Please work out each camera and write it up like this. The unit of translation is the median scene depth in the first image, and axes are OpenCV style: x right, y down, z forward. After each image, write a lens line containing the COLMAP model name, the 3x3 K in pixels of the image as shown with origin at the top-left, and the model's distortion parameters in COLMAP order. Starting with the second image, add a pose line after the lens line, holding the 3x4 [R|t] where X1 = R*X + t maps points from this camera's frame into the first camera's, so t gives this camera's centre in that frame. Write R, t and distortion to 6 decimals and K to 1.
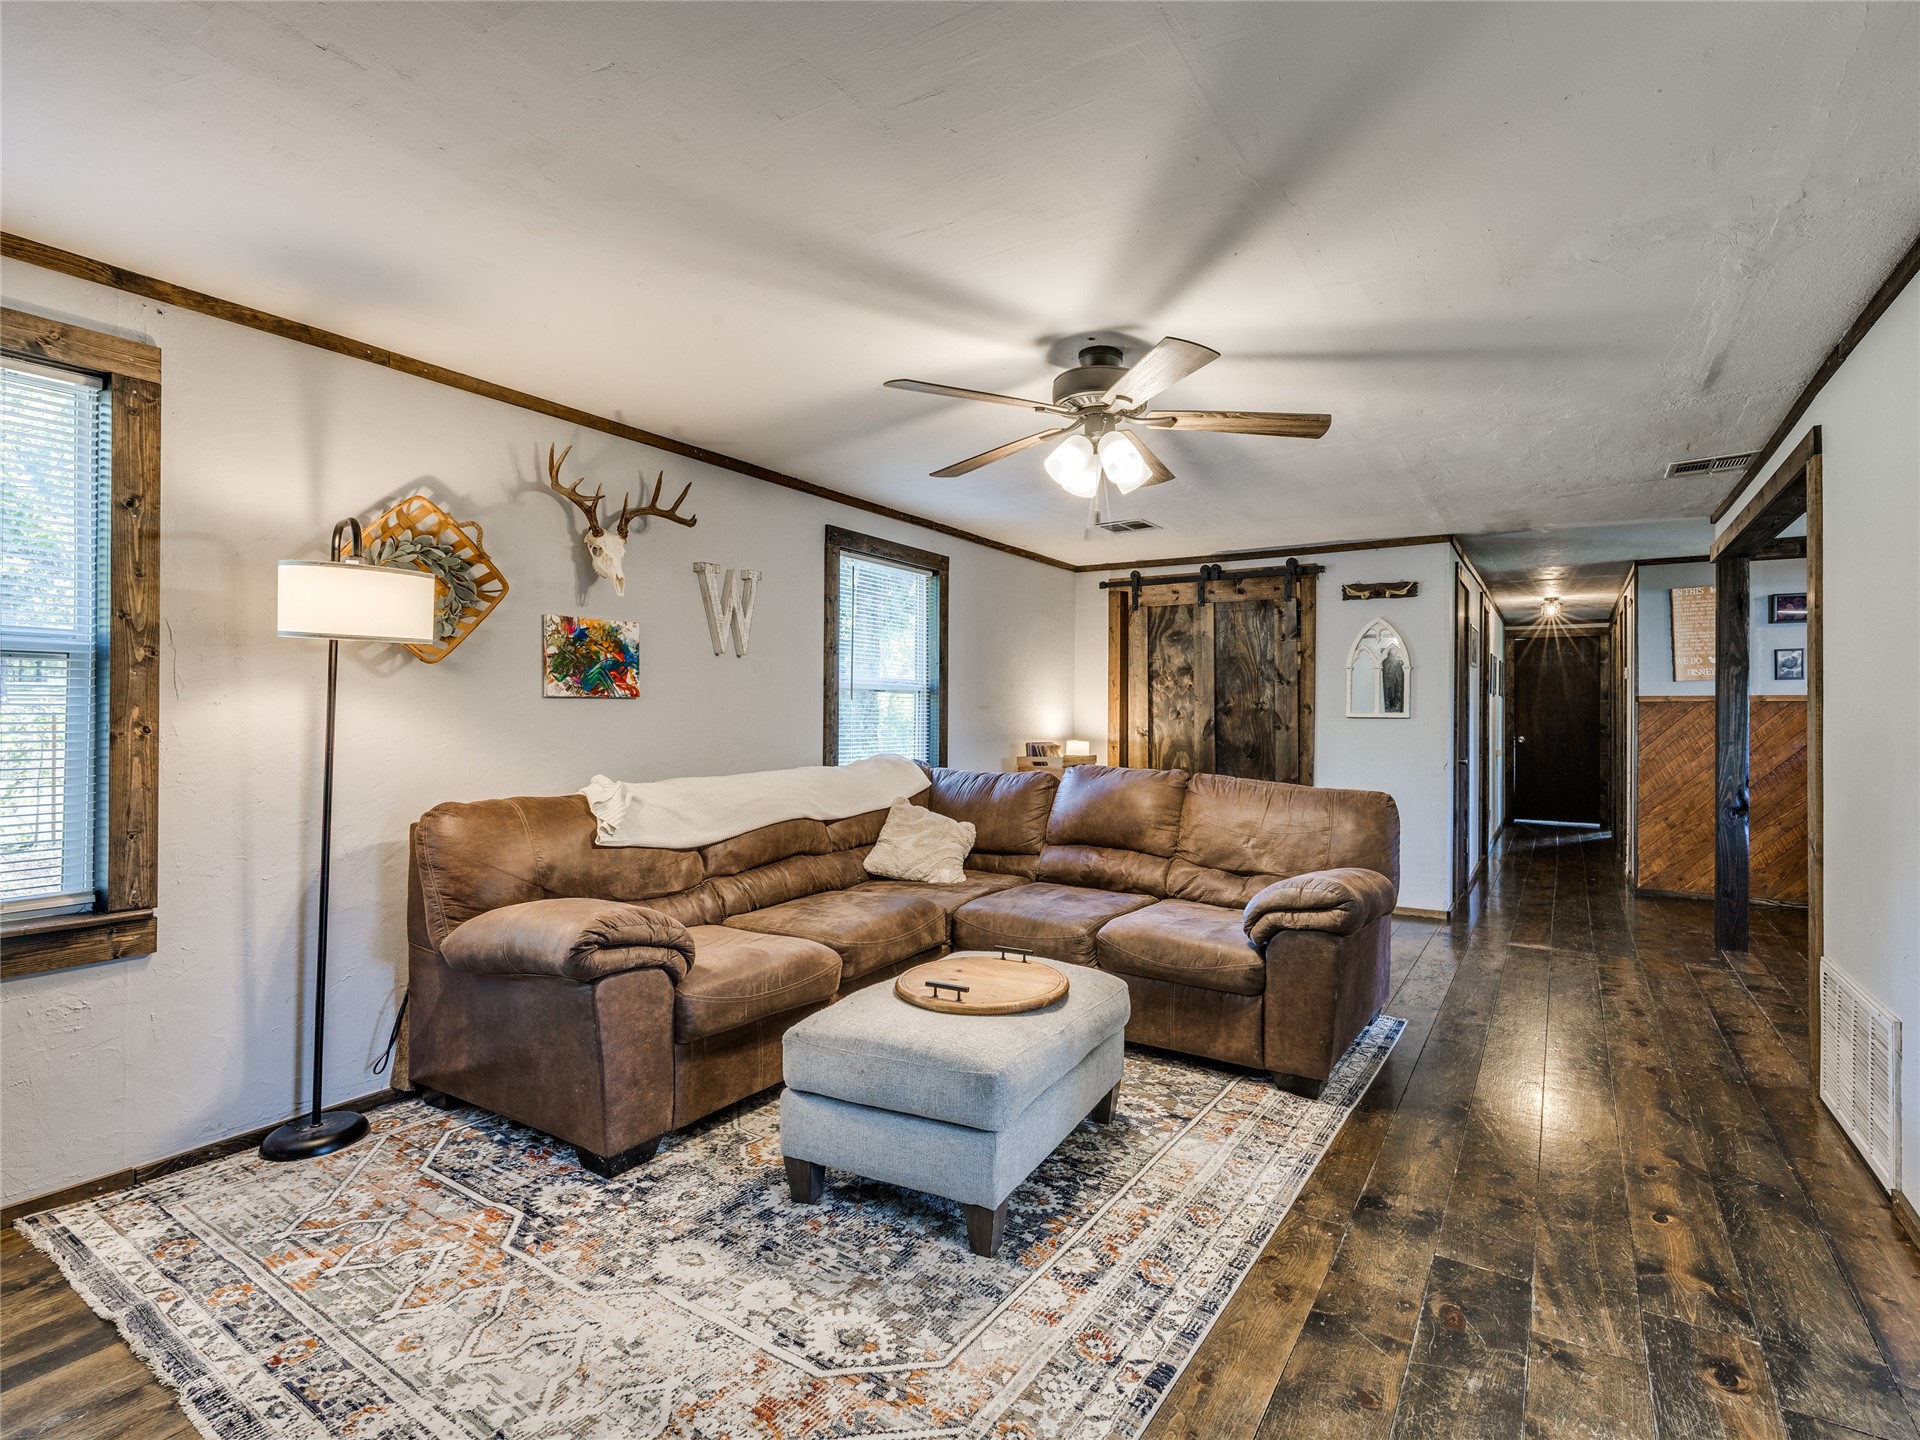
lens RADIAL K [[905.4, 0, 1036.9], [0, 905.4, 708.5], [0, 0, 1]] dist [-0.002542, 0.002375]
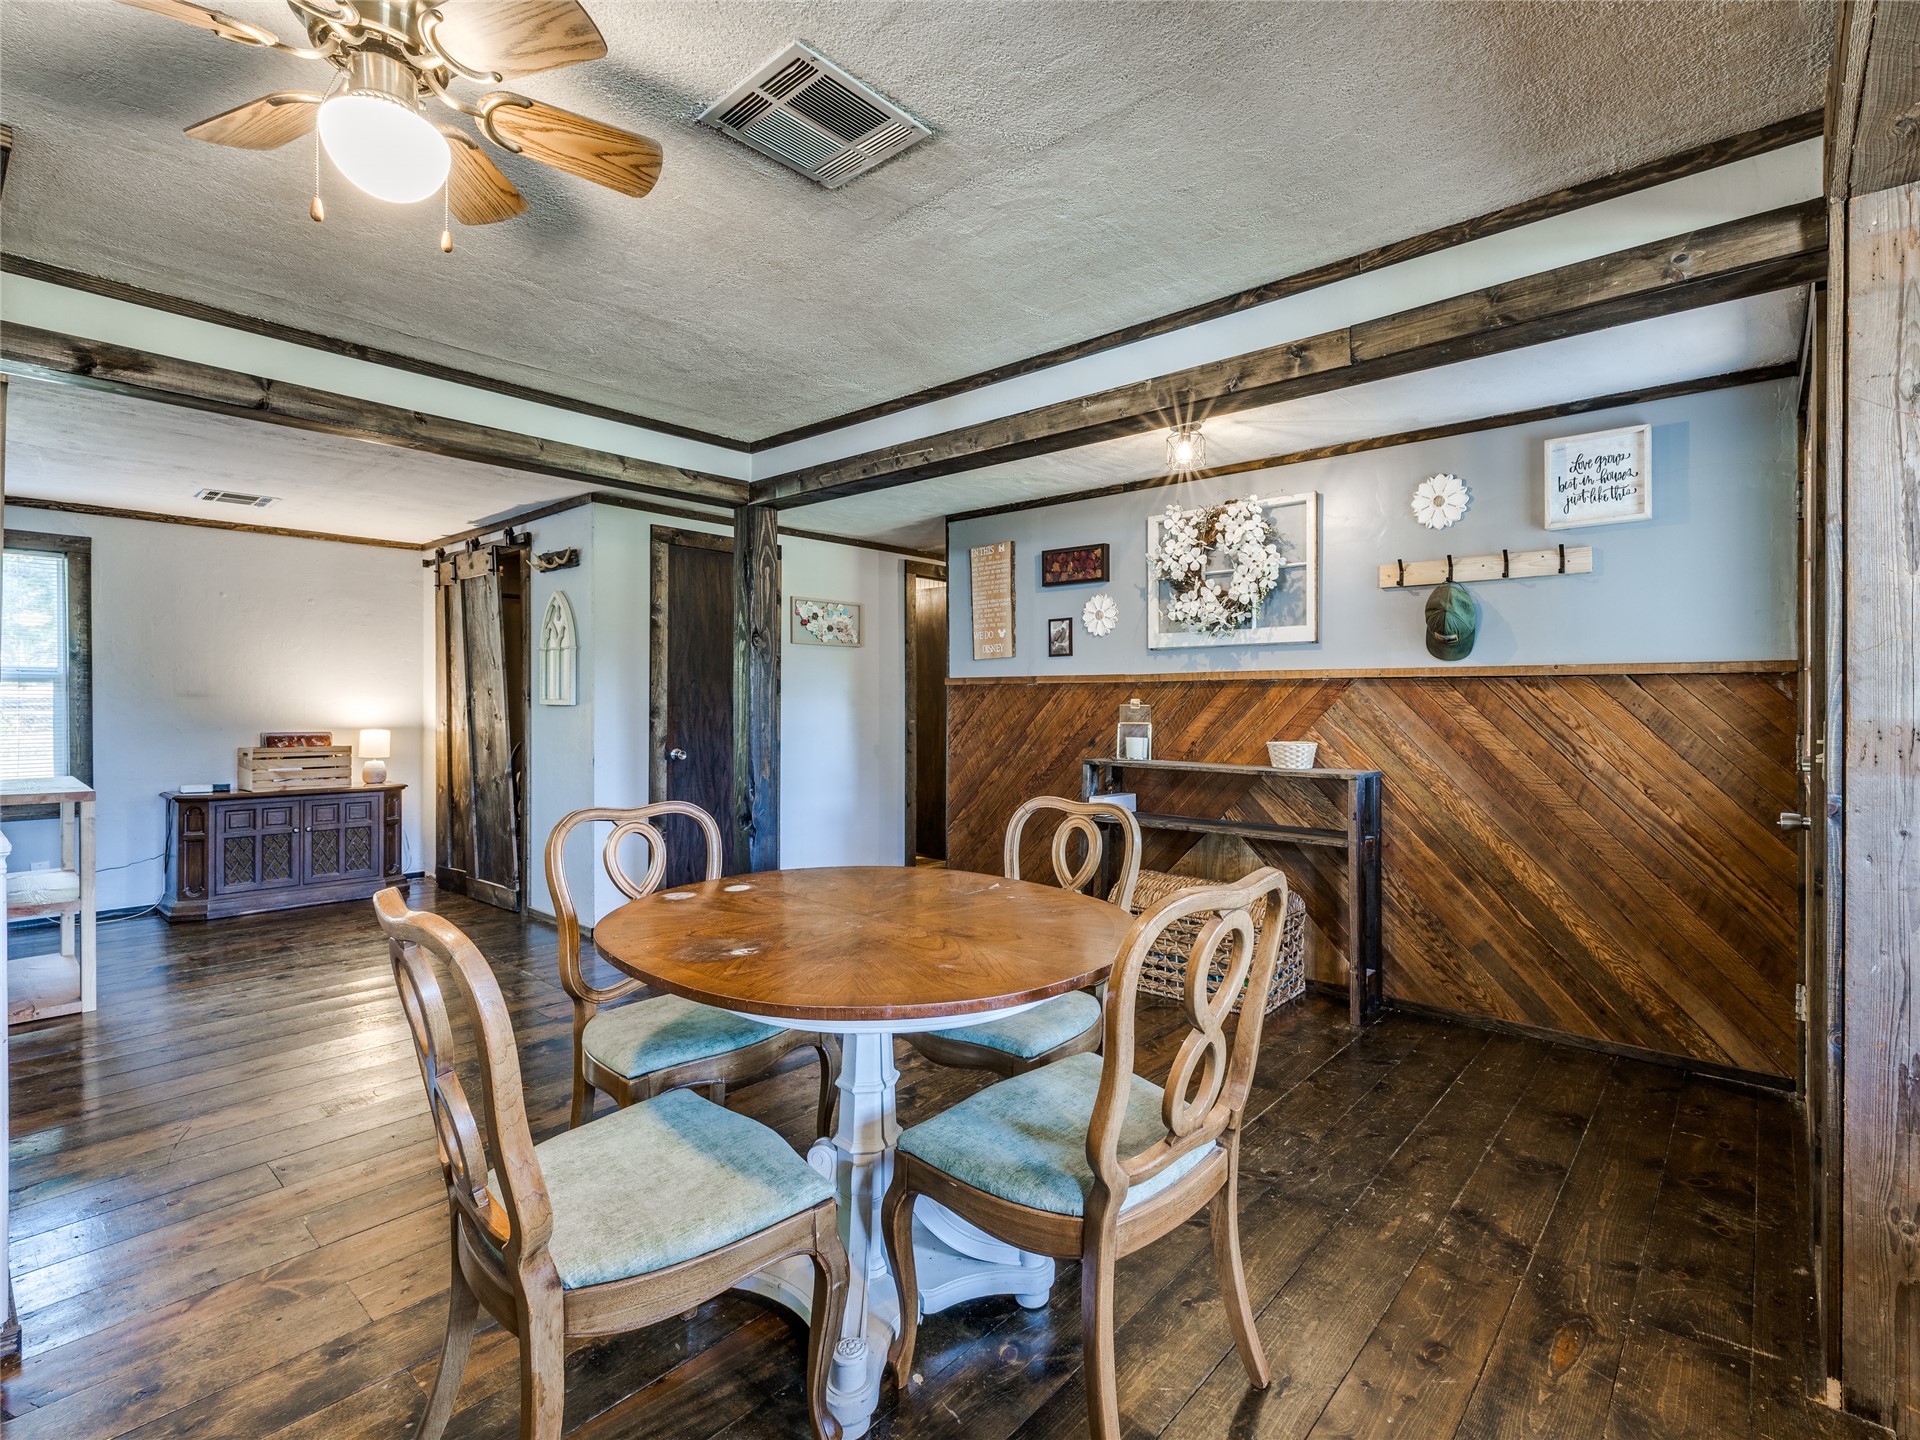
lens RADIAL K [[905.4, 0, 1034.8], [0, 905.4, 706.0], [0, 0, 1]] dist [-0.002542, 0.002375]
pose [[0.987872, -0.002815, -0.155247, 1.691310], [0.005218, 0.999873, 0.015077, -0.000648], [0.155185, -0.015704, 0.987761, 0.352404]]
